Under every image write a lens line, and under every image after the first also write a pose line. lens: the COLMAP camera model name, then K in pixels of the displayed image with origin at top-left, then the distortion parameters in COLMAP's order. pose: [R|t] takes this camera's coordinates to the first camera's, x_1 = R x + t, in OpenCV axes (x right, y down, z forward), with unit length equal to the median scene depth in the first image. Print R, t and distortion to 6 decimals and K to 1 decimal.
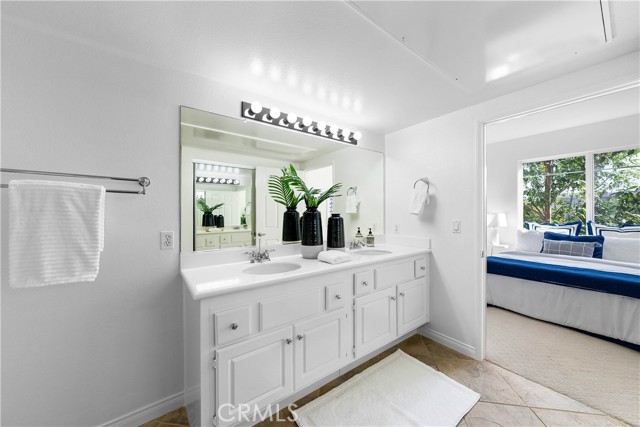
lens RADIAL K [[230.9, 0, 319.6], [0, 230.9, 211.1], [0, 0, 1]] dist [0.003042, 0.000195]
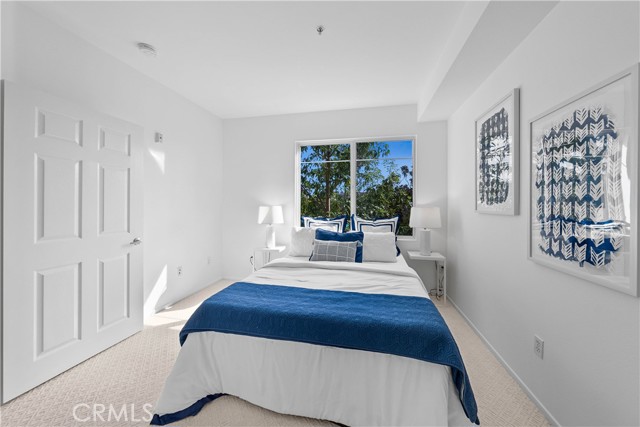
lens RADIAL K [[221.2, 0, 320.3], [0, 221.2, 205.3], [0, 0, 1]] dist [-0.002286, 0.000397]
pose [[0.754246, 0.000897, 0.656592, 0.777635], [-0.008425, 0.999930, 0.008313, 0.000267], [-0.656538, -0.011802, 0.754201, 0.671910]]
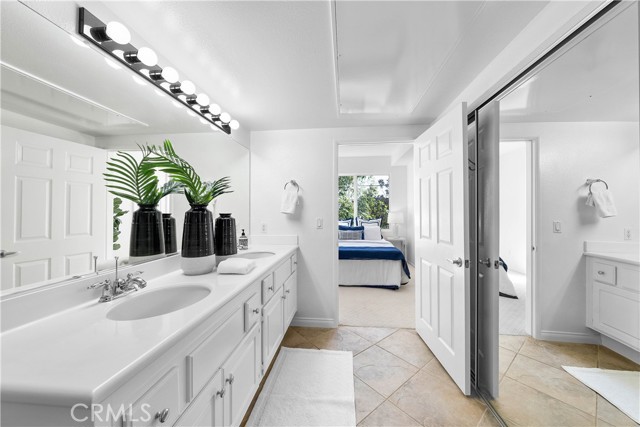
lens RADIAL K [[230.9, 0, 321.6], [0, 230.9, 208.5], [0, 0, 1]] dist [0.003042, 0.000195]
pose [[0.671461, 0.009846, 0.740974, -0.271760], [-0.003827, 0.999944, -0.009820, 0.000372], [-0.741030, 0.003758, 0.671462, 0.172854]]
